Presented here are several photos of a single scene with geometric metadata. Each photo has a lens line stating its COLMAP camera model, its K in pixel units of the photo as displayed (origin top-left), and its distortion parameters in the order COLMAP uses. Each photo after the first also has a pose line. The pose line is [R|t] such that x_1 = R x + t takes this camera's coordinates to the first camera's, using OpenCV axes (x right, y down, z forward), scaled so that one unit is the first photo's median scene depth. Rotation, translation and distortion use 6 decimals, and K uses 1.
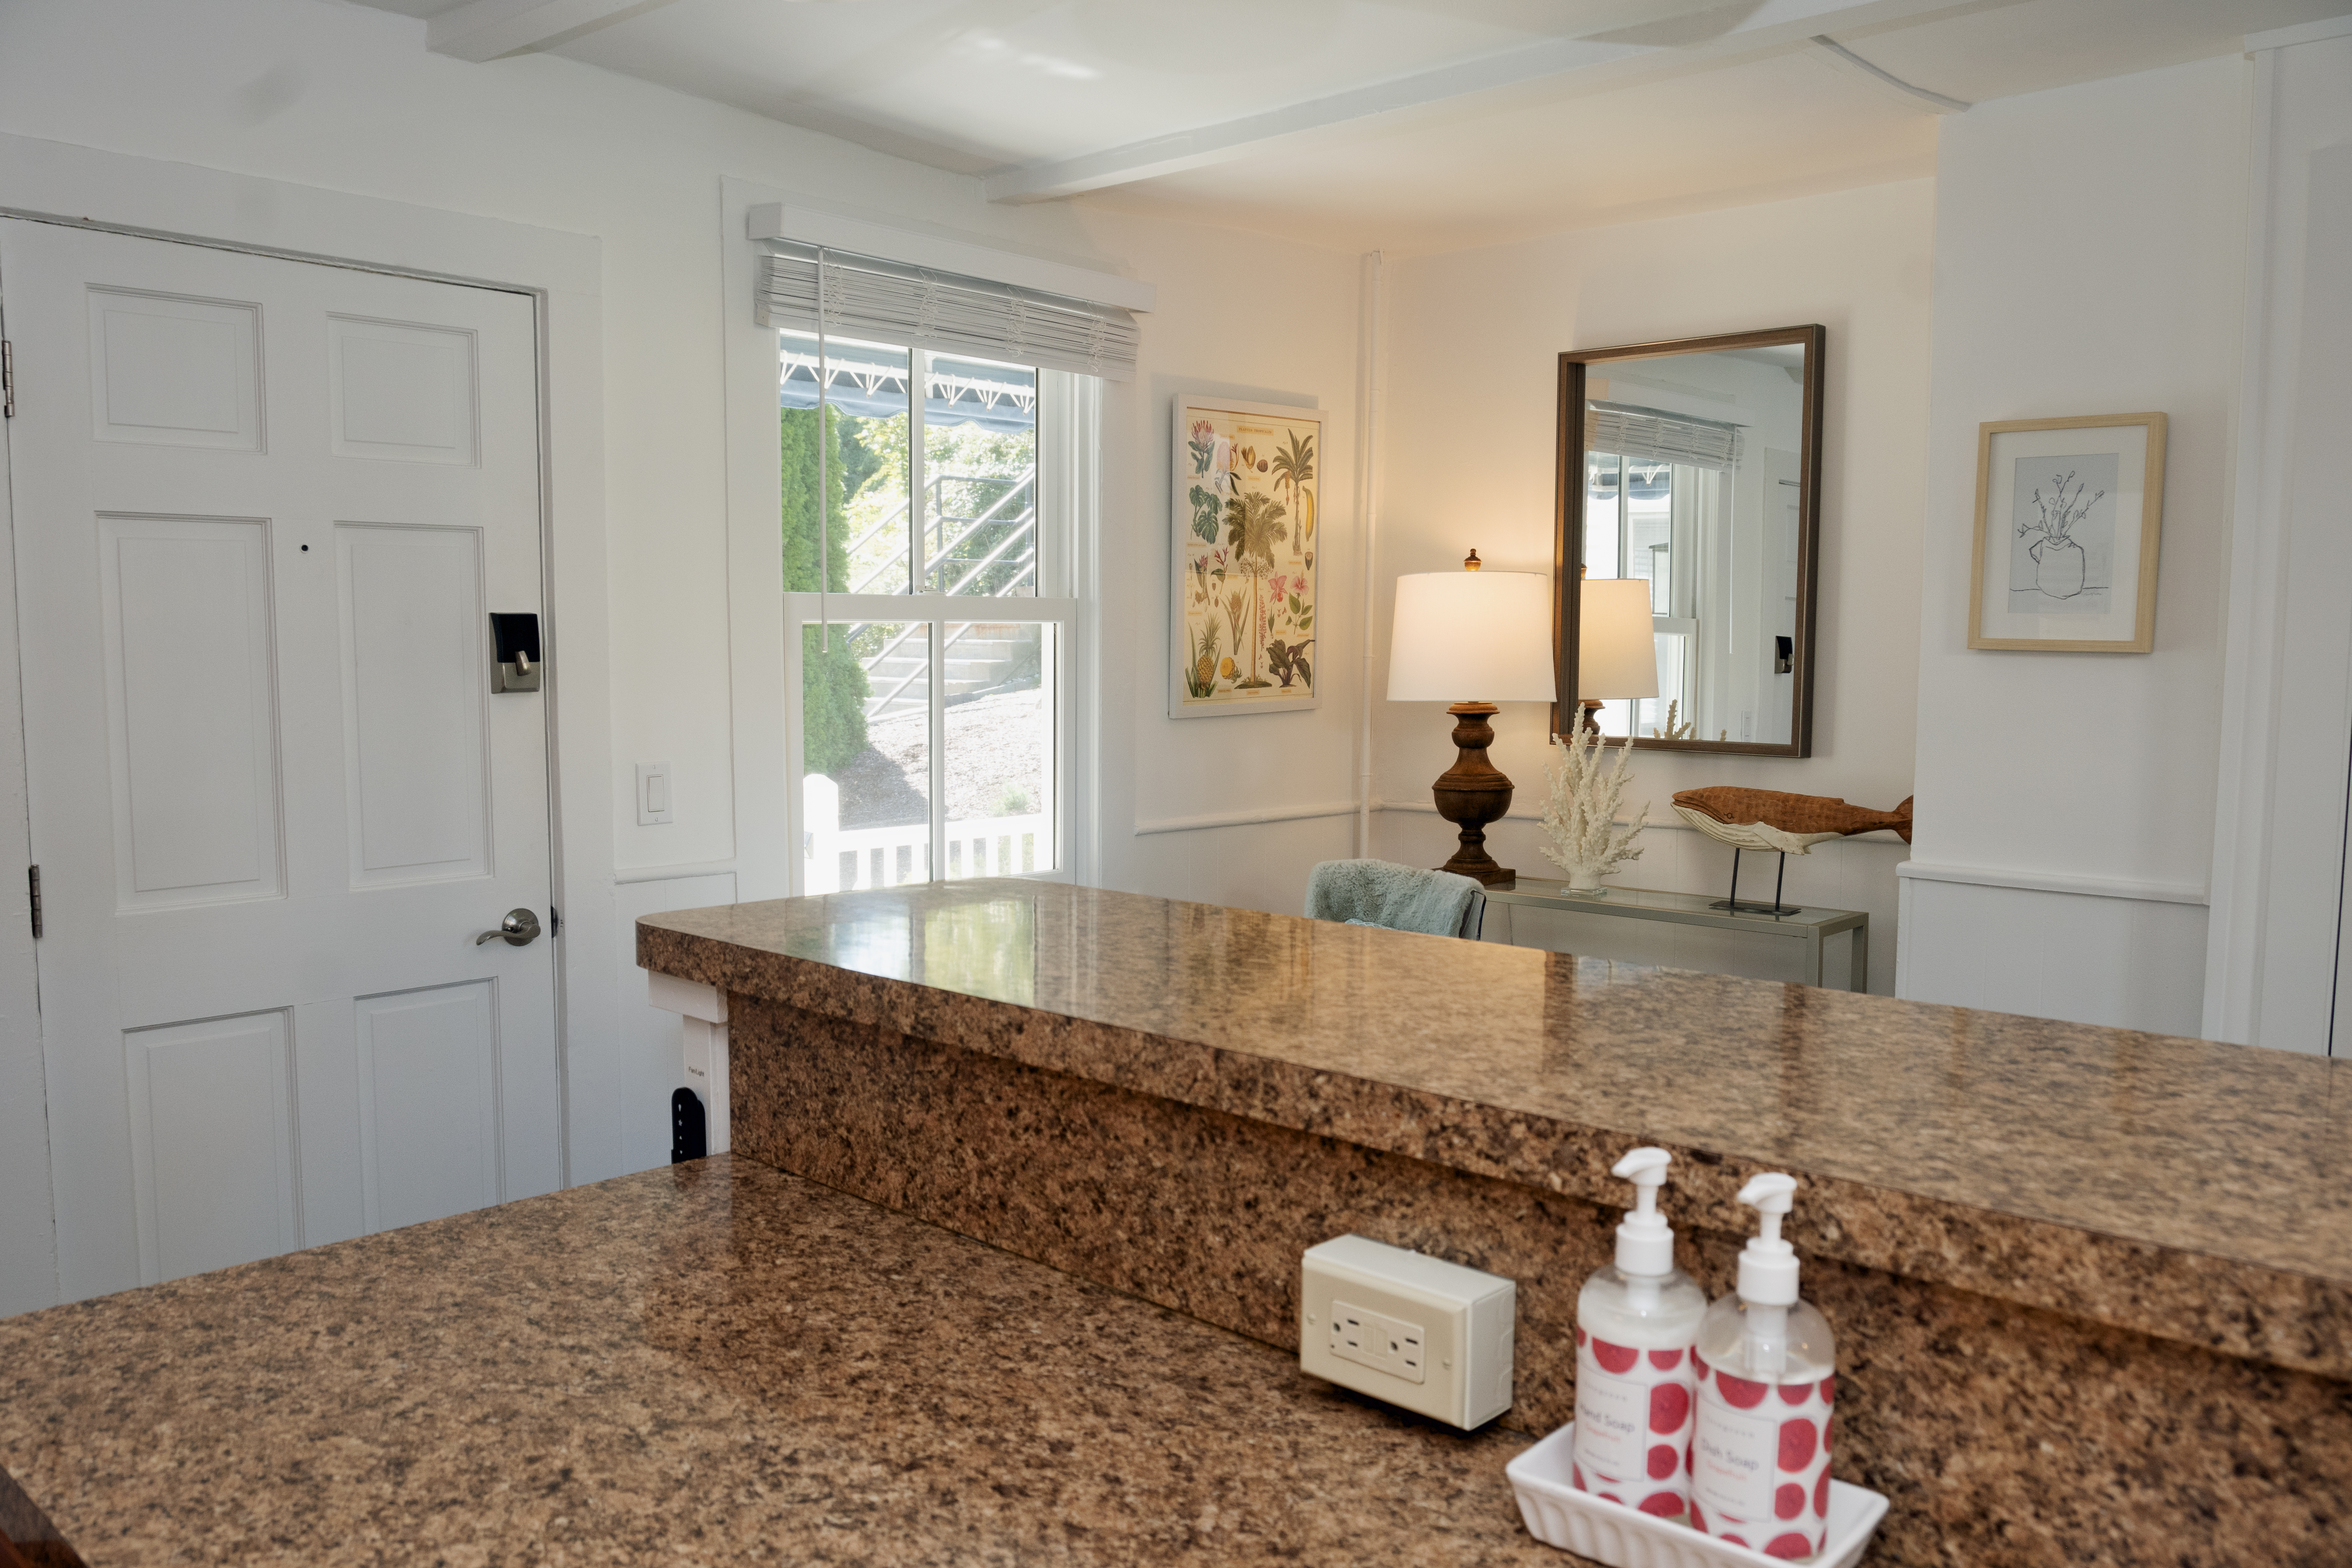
lens RADIAL K [[1812.9, 0, 1168.6], [0, 1812.9, 781.6], [0, 0, 1]] dist [-0.038259, -0.003781]
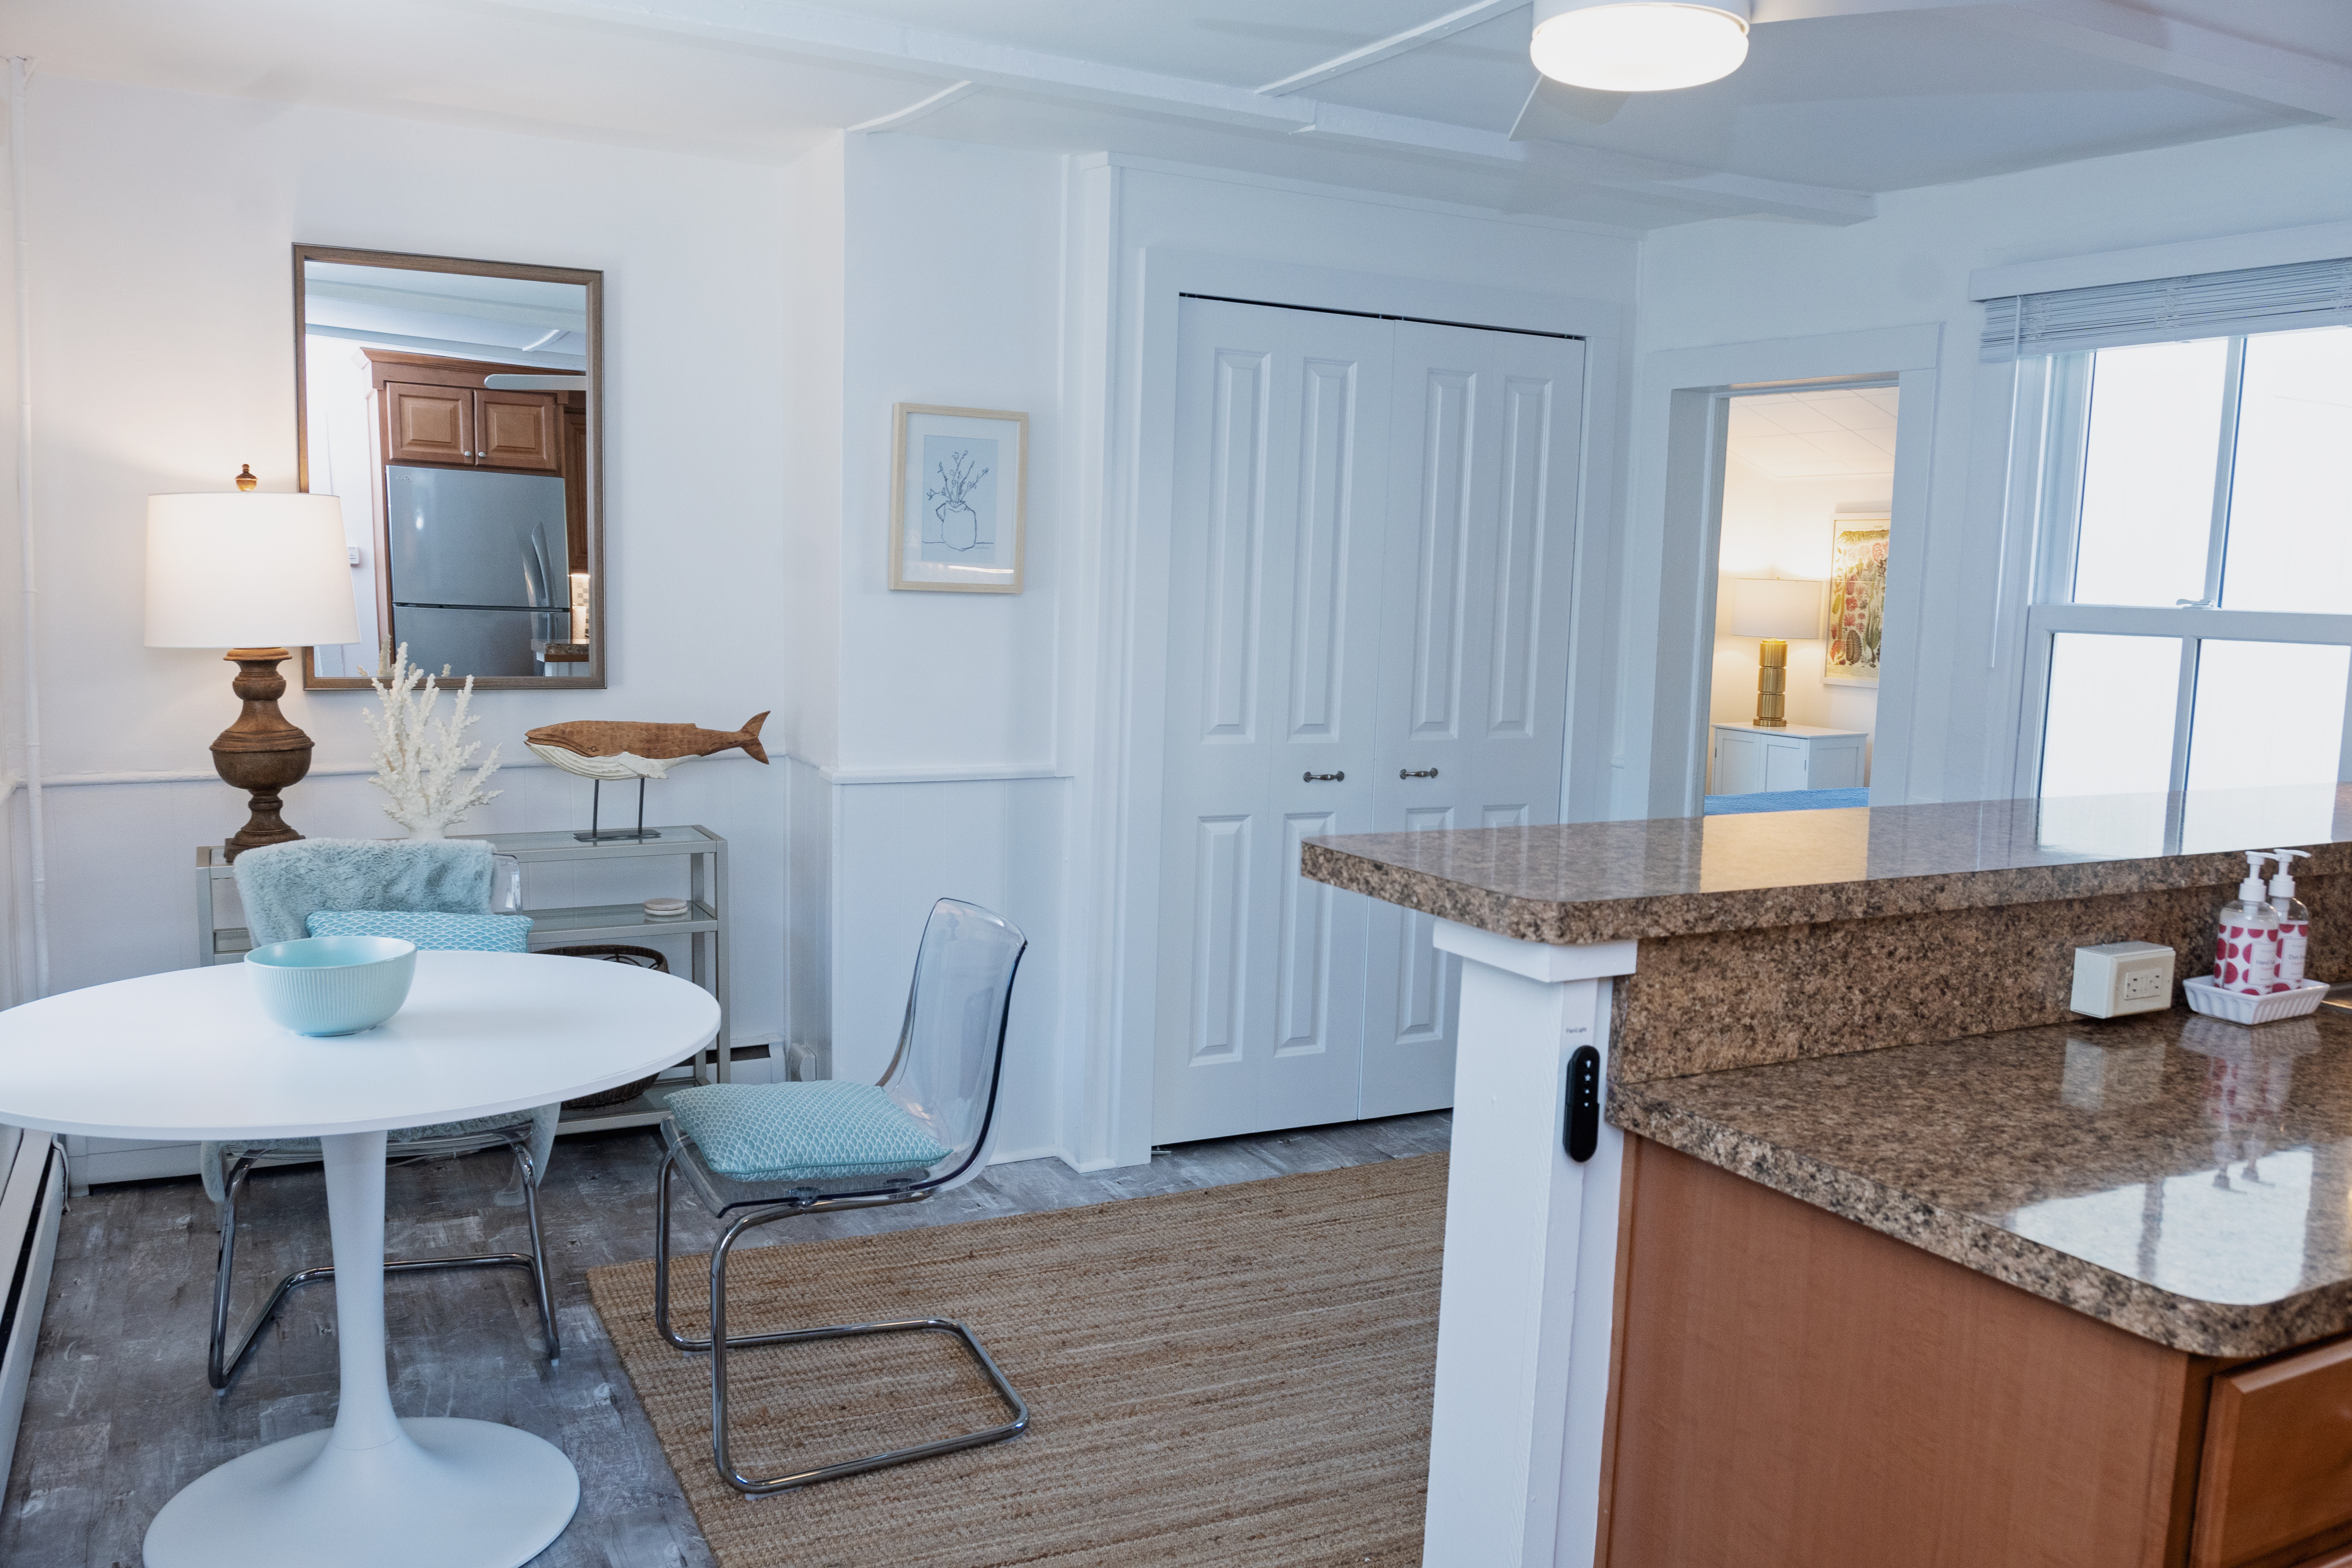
lens RADIAL K [[1812.9, 0, 1169.8], [0, 1812.9, 806.4], [0, 0, 1]] dist [-0.038259, -0.003781]
pose [[0.326591, -0.116477, 0.937961, -1.535148], [0.050558, 0.993110, 0.105721, -0.113804], [-0.943812, 0.012894, 0.330230, 0.995808]]
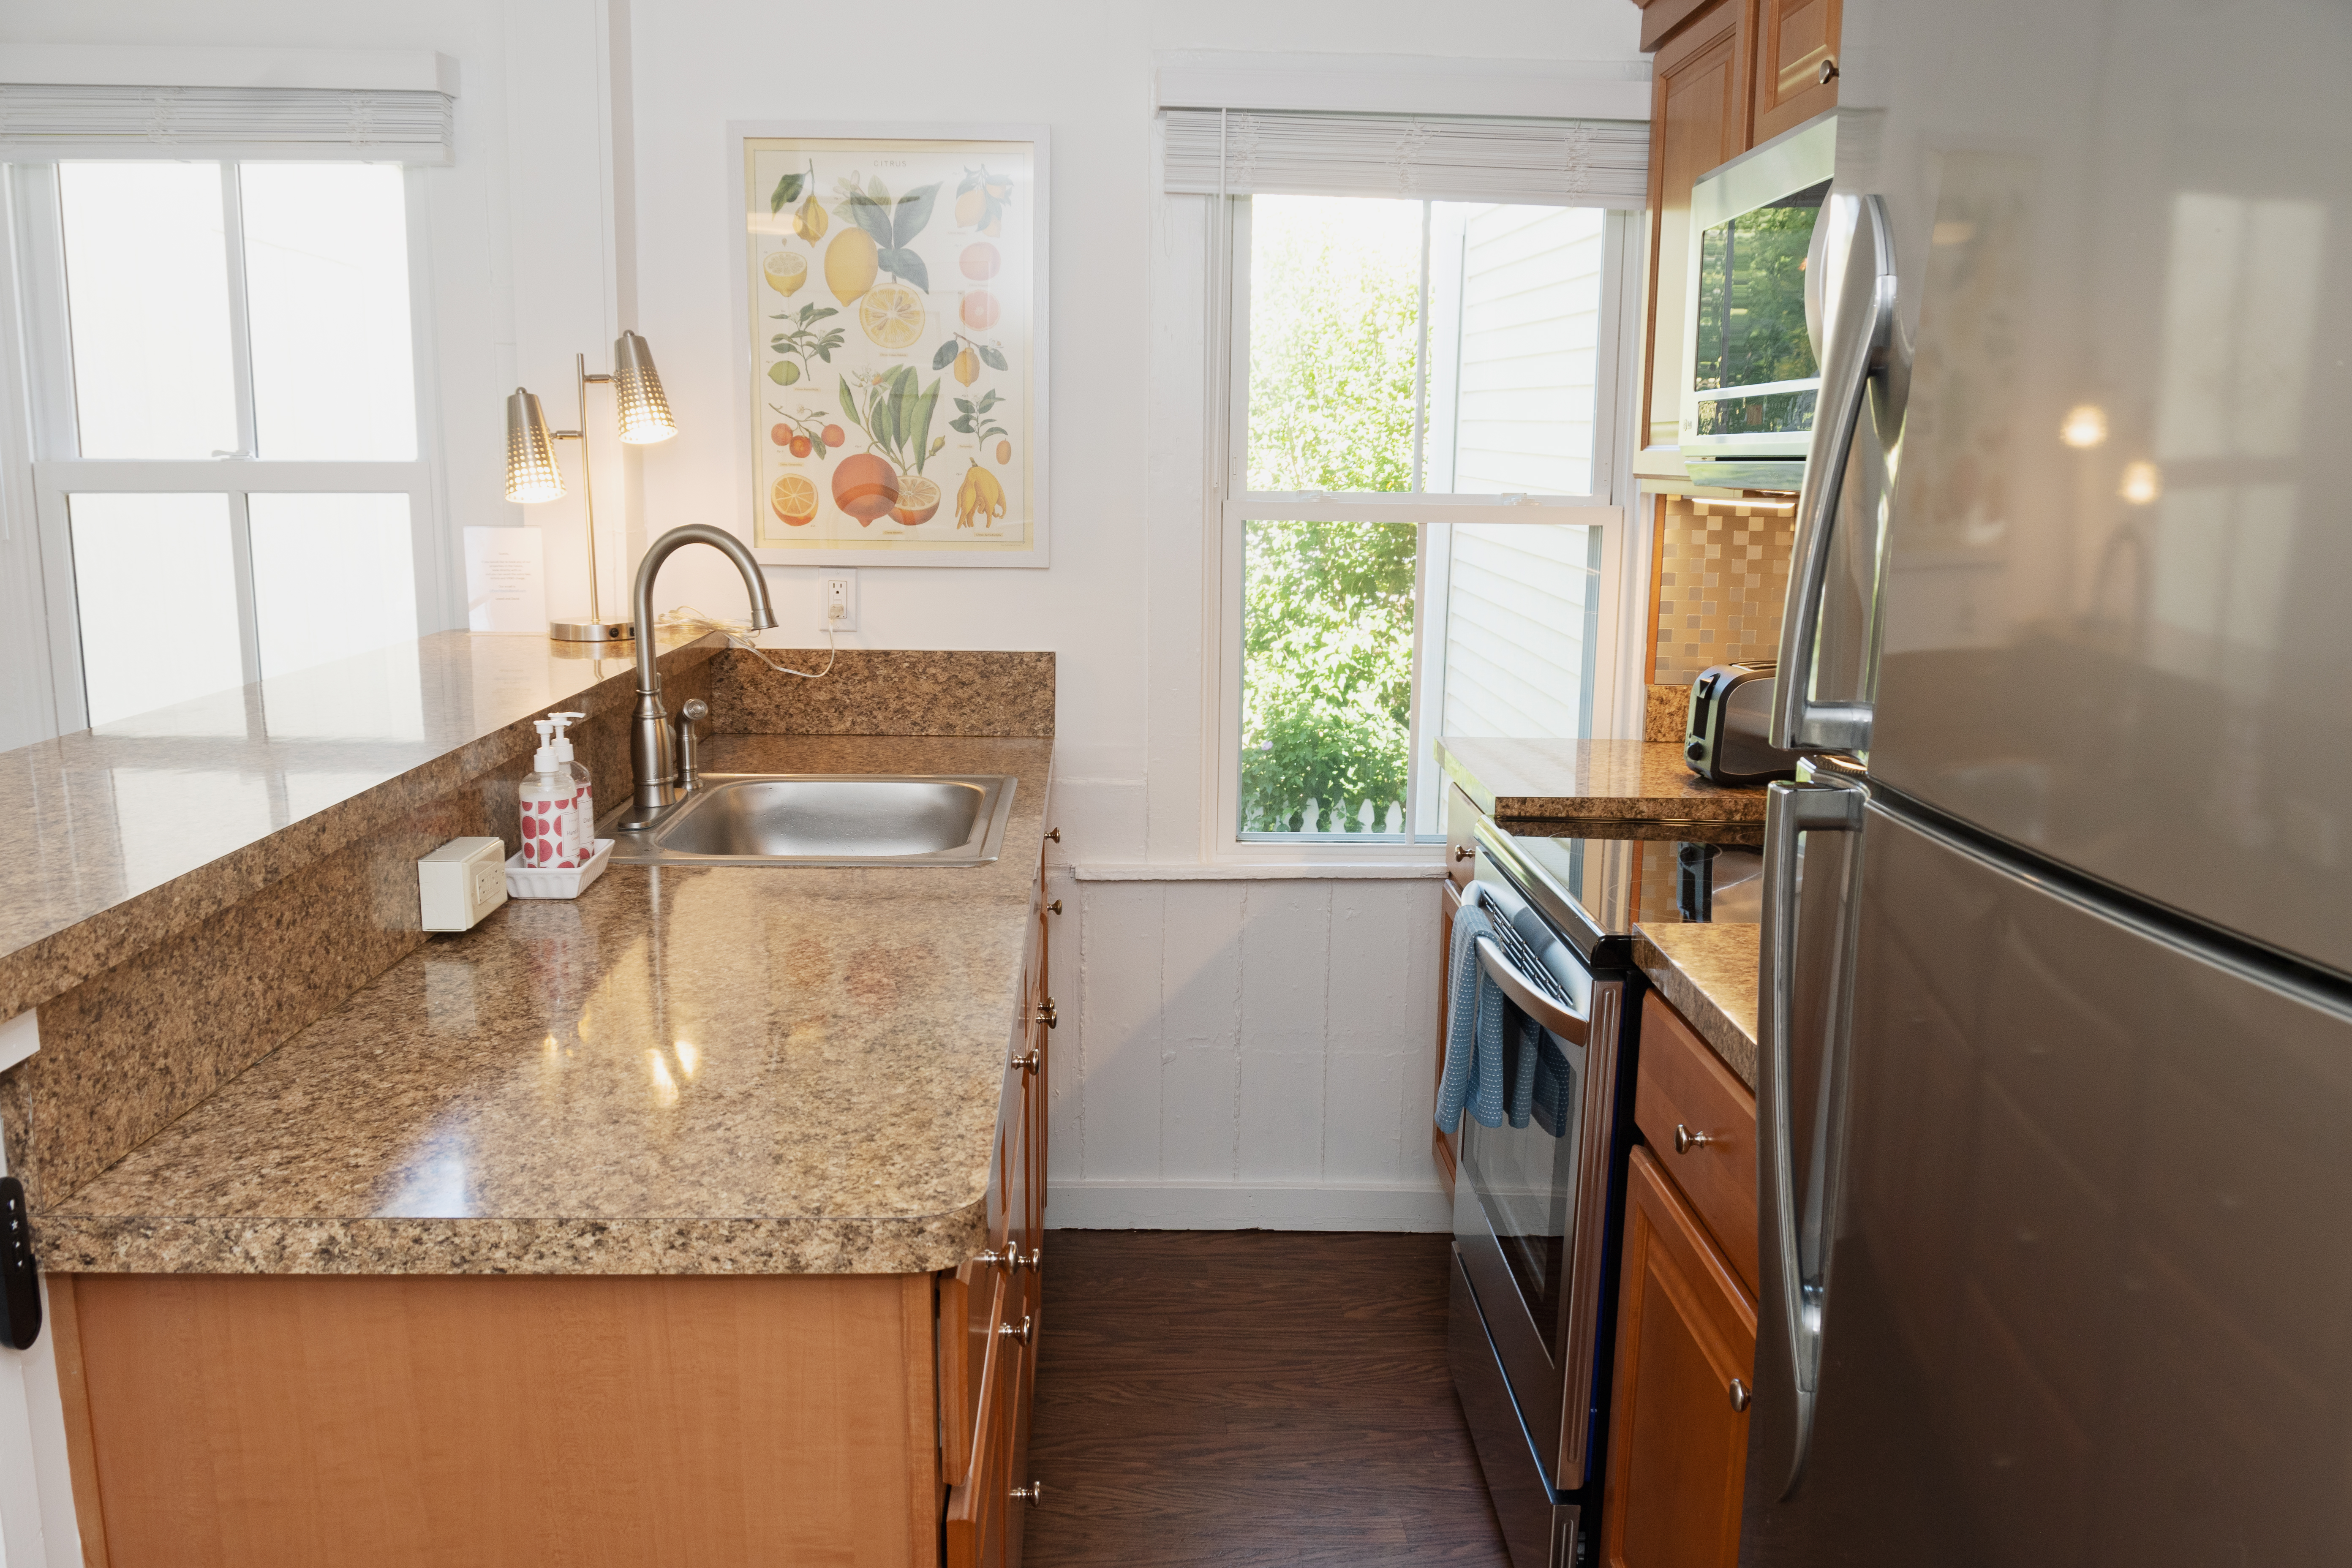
lens RADIAL K [[1812.9, 0, 1163.1], [0, 1812.9, 796.3], [0, 0, 1]] dist [-0.038259, -0.003781]
pose [[-0.706940, -0.143140, 0.692638, -1.196830], [0.043117, 0.968763, 0.244210, -0.144223], [-0.705958, 0.202506, -0.678686, 1.274881]]
